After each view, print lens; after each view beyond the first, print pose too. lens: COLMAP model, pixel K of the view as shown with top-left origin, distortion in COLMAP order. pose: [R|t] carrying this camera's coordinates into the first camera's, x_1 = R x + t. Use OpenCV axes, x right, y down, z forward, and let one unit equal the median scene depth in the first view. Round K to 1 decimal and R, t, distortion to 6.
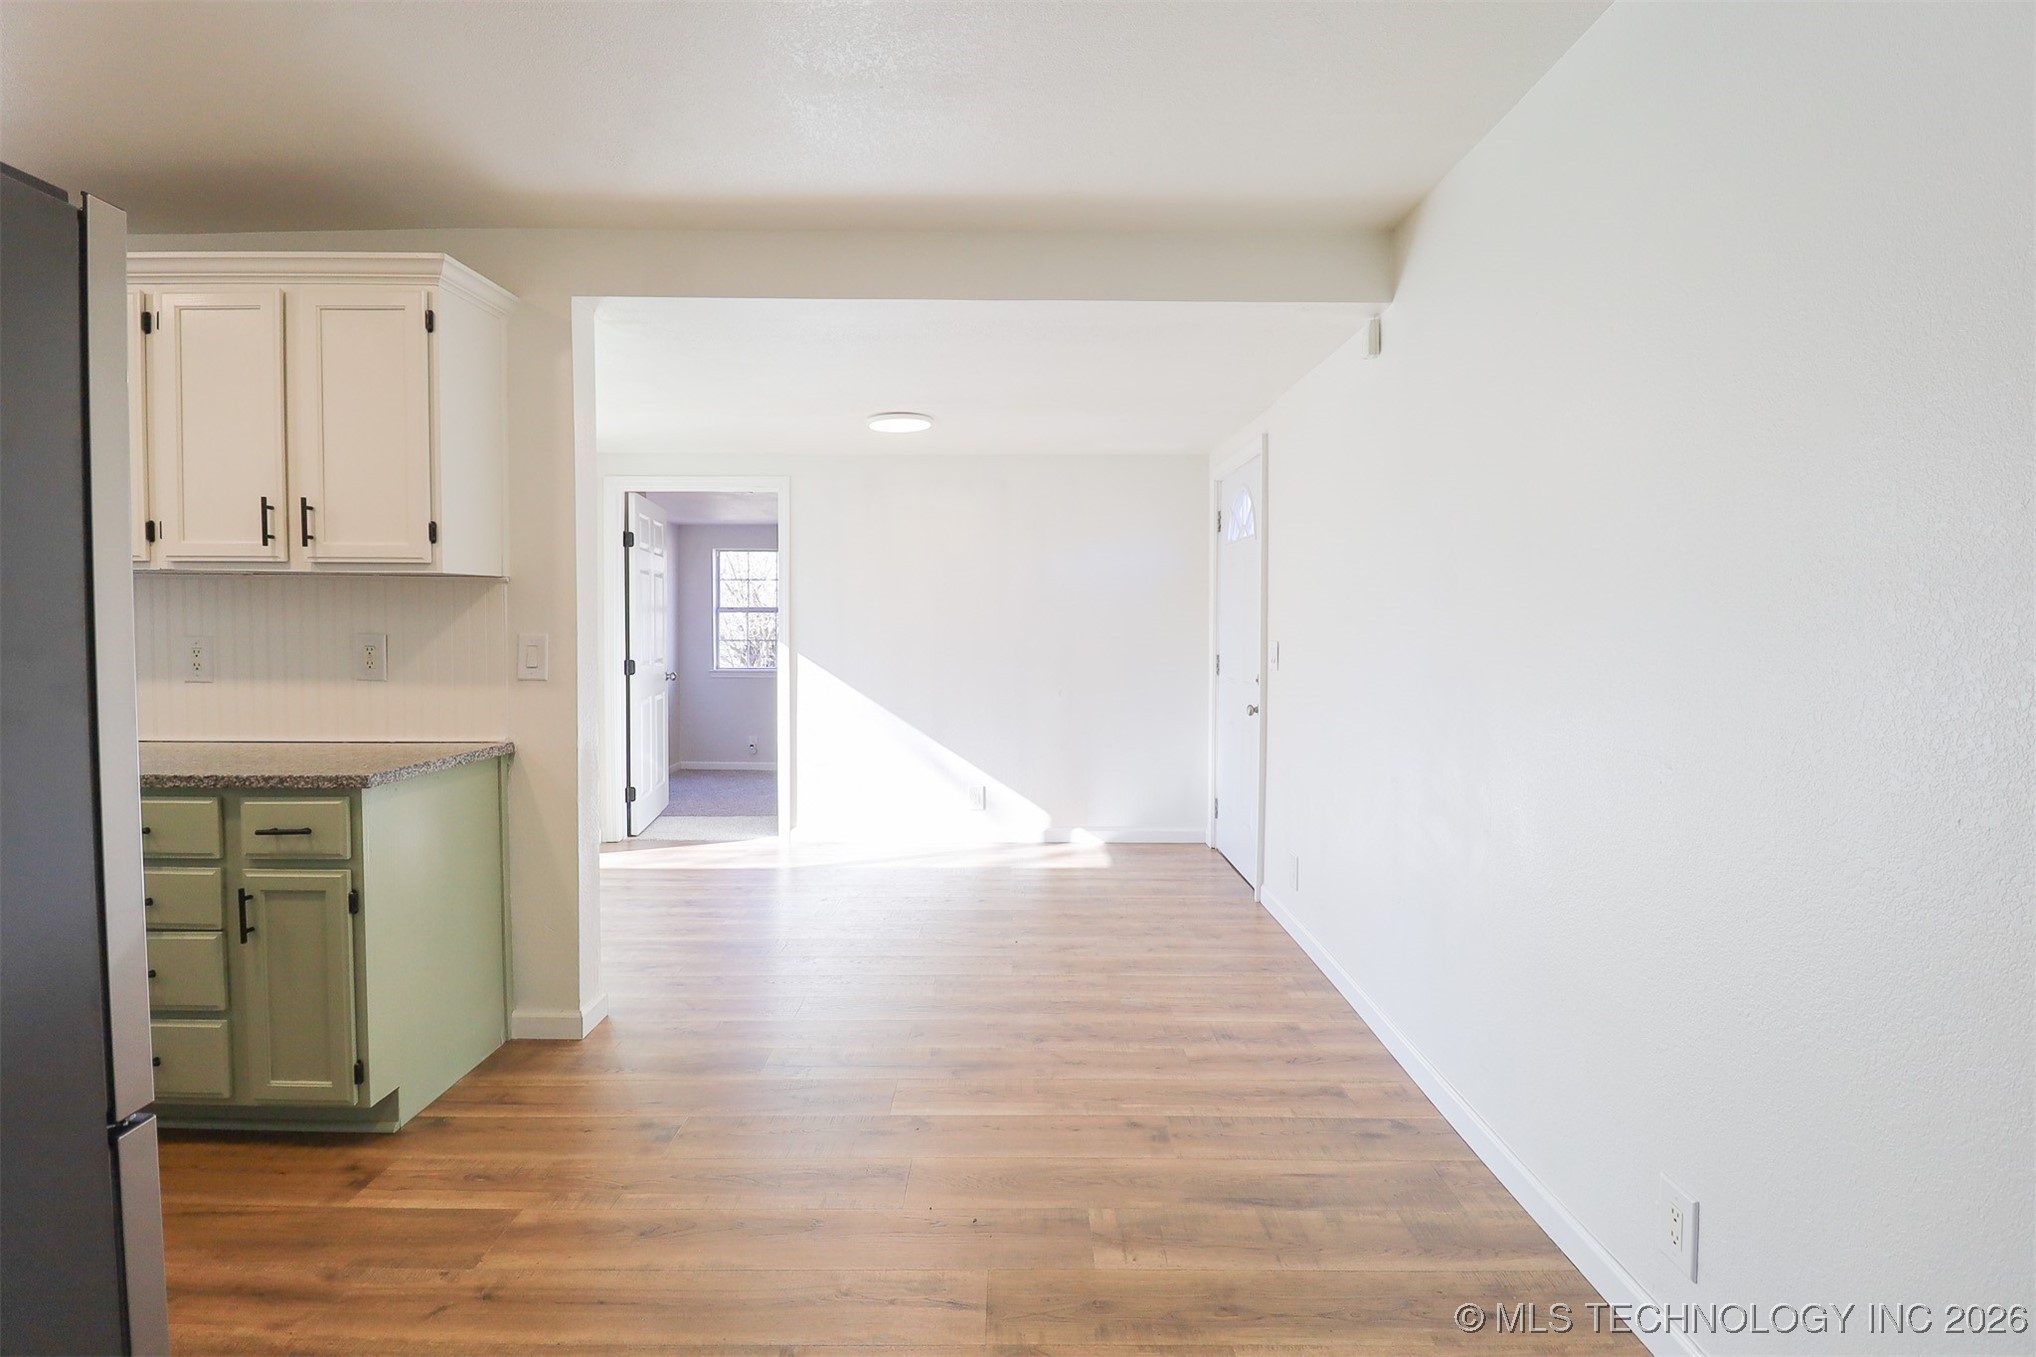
lens RADIAL K [[949.5, 0, 1025.0], [0, 949.5, 668.3], [0, 0, 1]] dist [-0.004944, -0.008819]
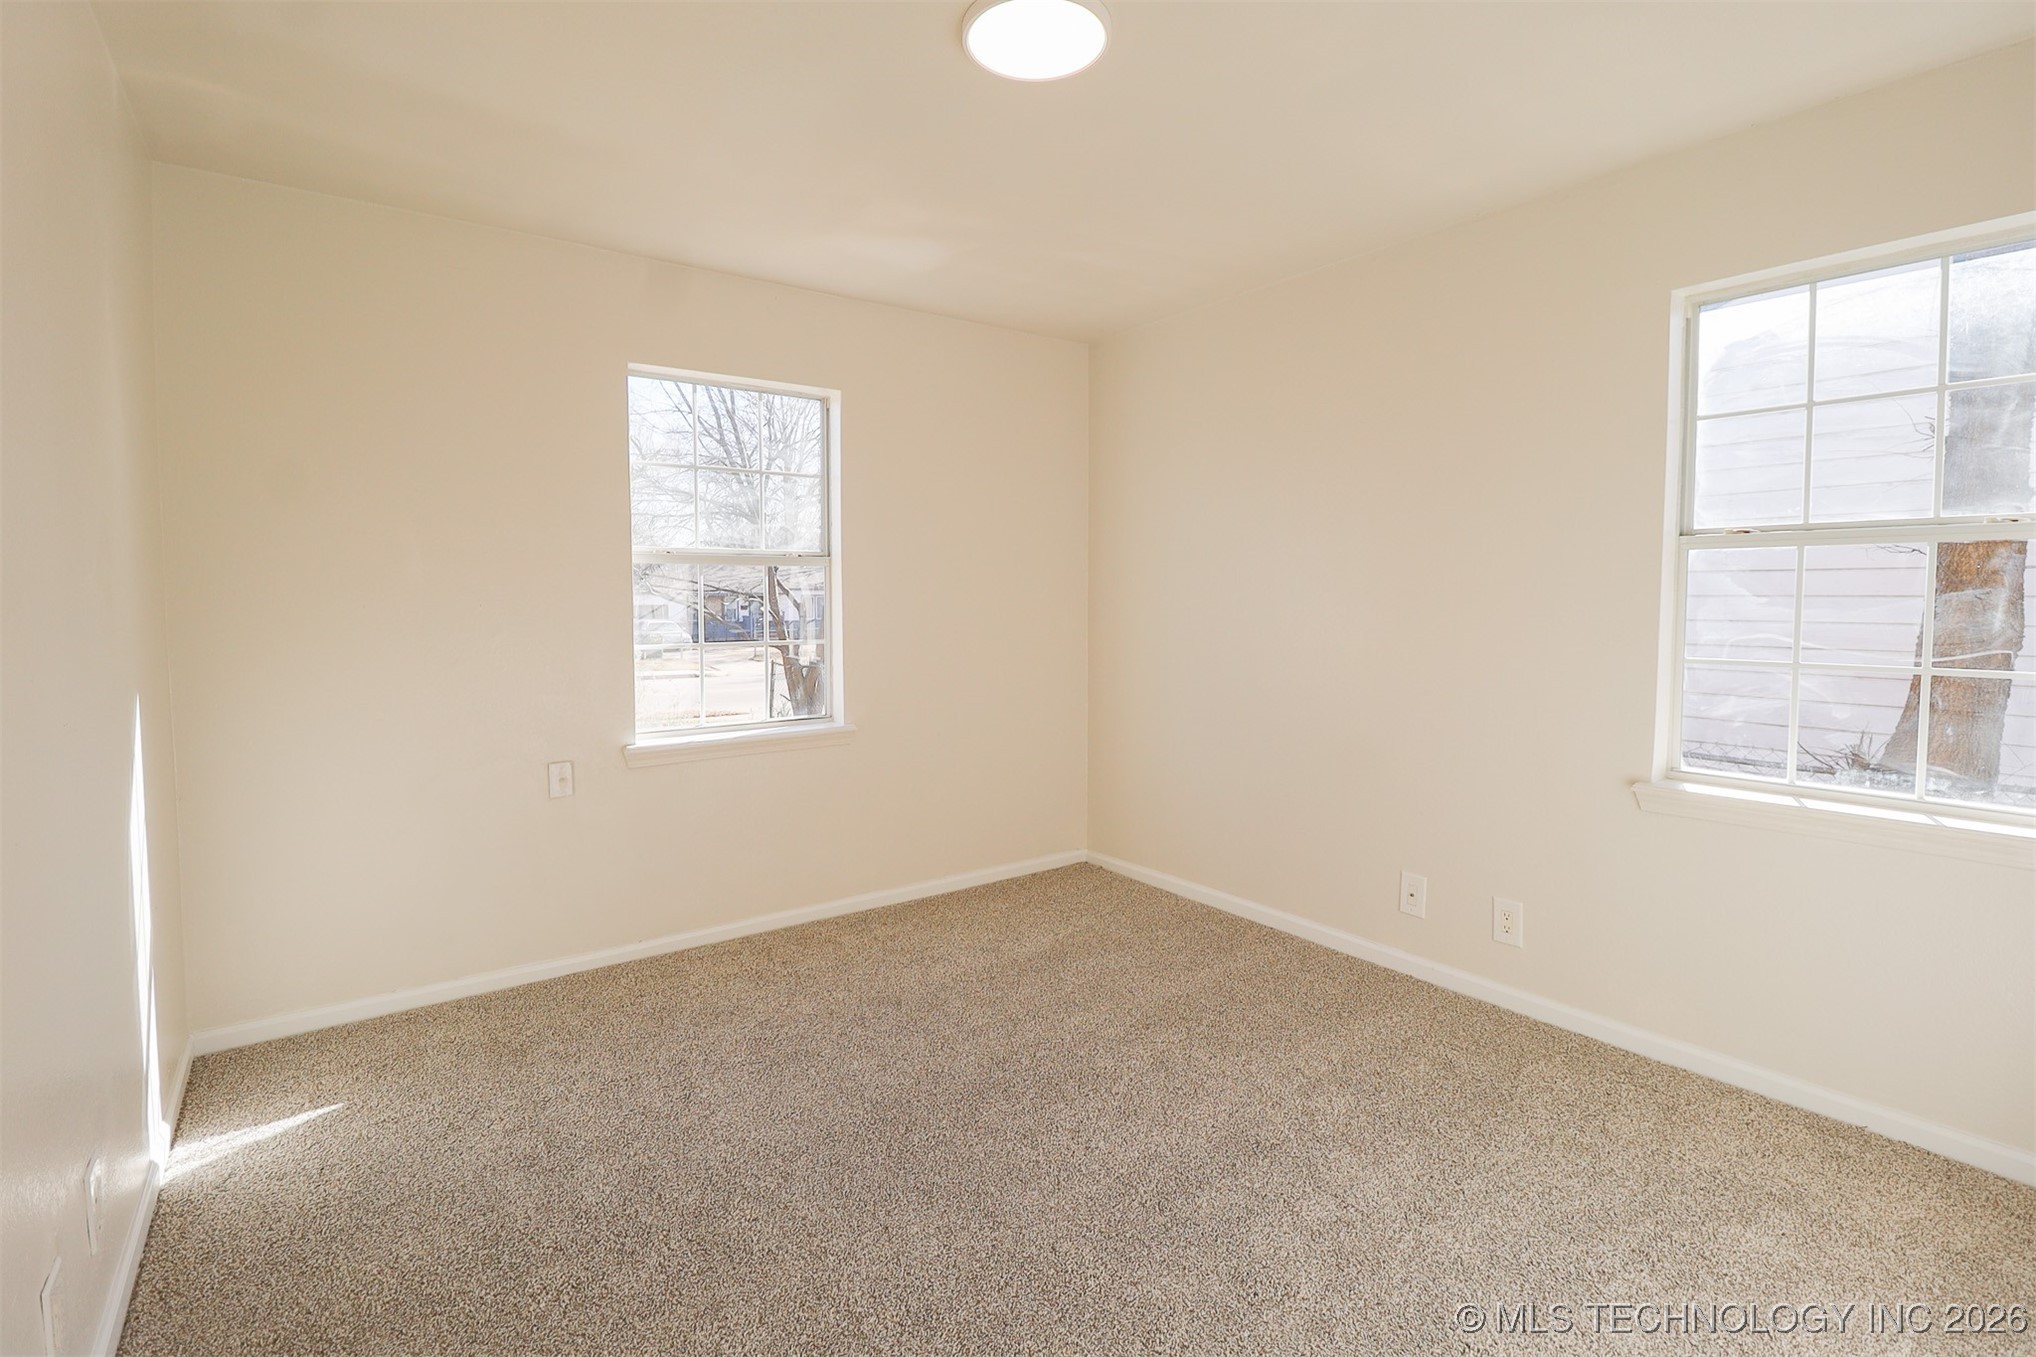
lens RADIAL K [[949.5, 0, 1018.8], [0, 949.5, 663.7], [0, 0, 1]] dist [-0.004944, -0.008819]
pose [[0.608710, 0.039712, -0.792398, -0.419780], [-0.026259, 0.999208, 0.029905, -0.054934], [0.792958, 0.002604, 0.609271, 1.287938]]
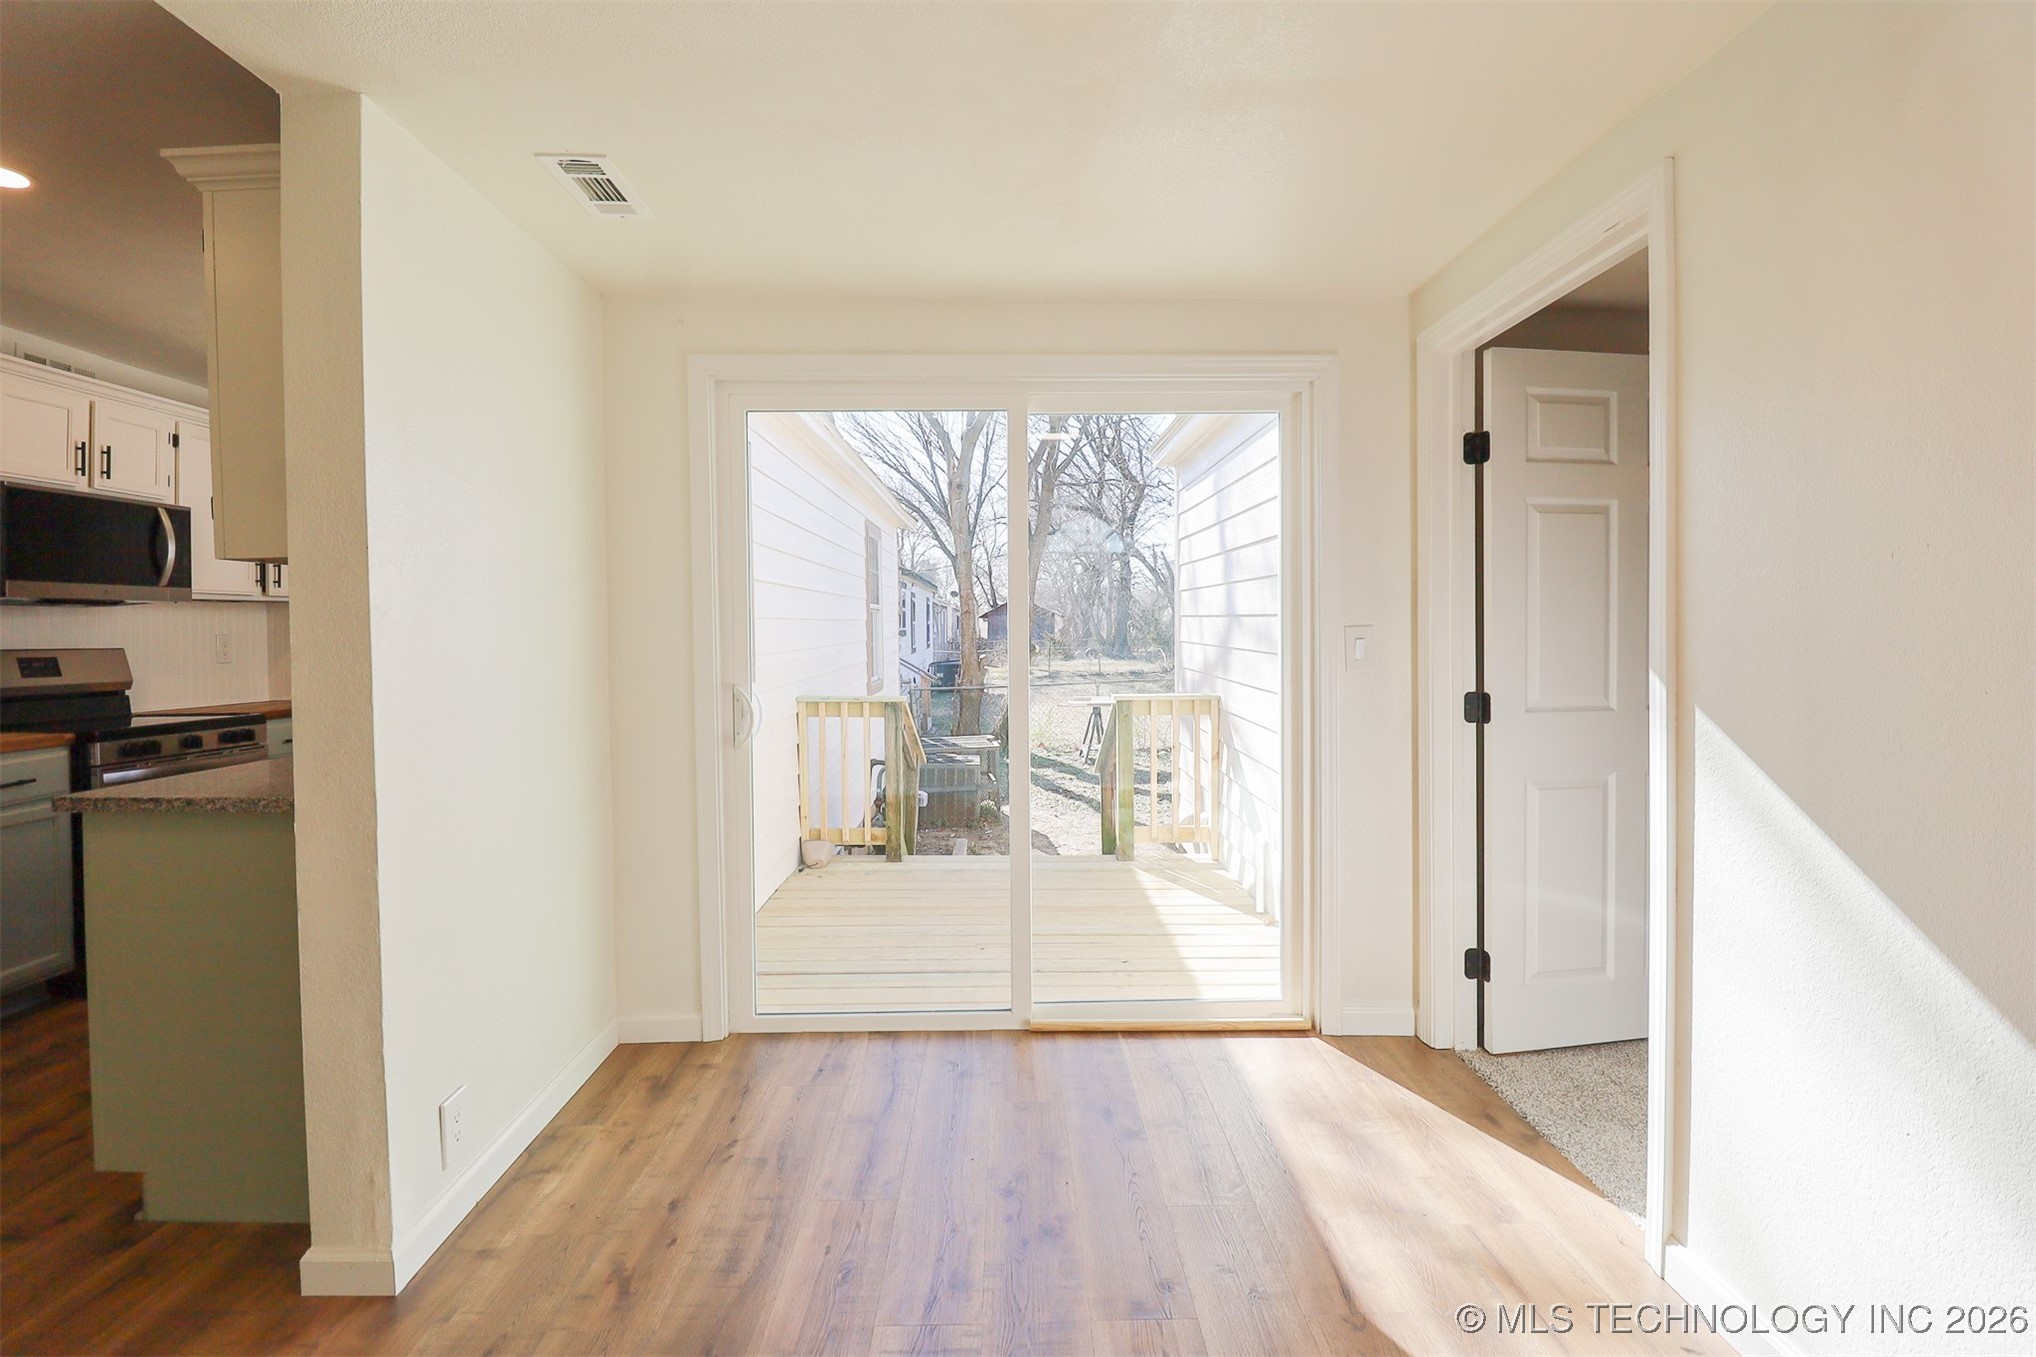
lens RADIAL K [[949.5, 0, 1018.1], [0, 949.5, 644.1], [0, 0, 1]] dist [-0.004944, -0.008819]
pose [[-0.002819, 0.014790, -0.999887, 0.080802], [-0.039763, 0.999098, 0.014890, -0.034692], [0.999205, 0.039801, -0.002229, 0.833699]]
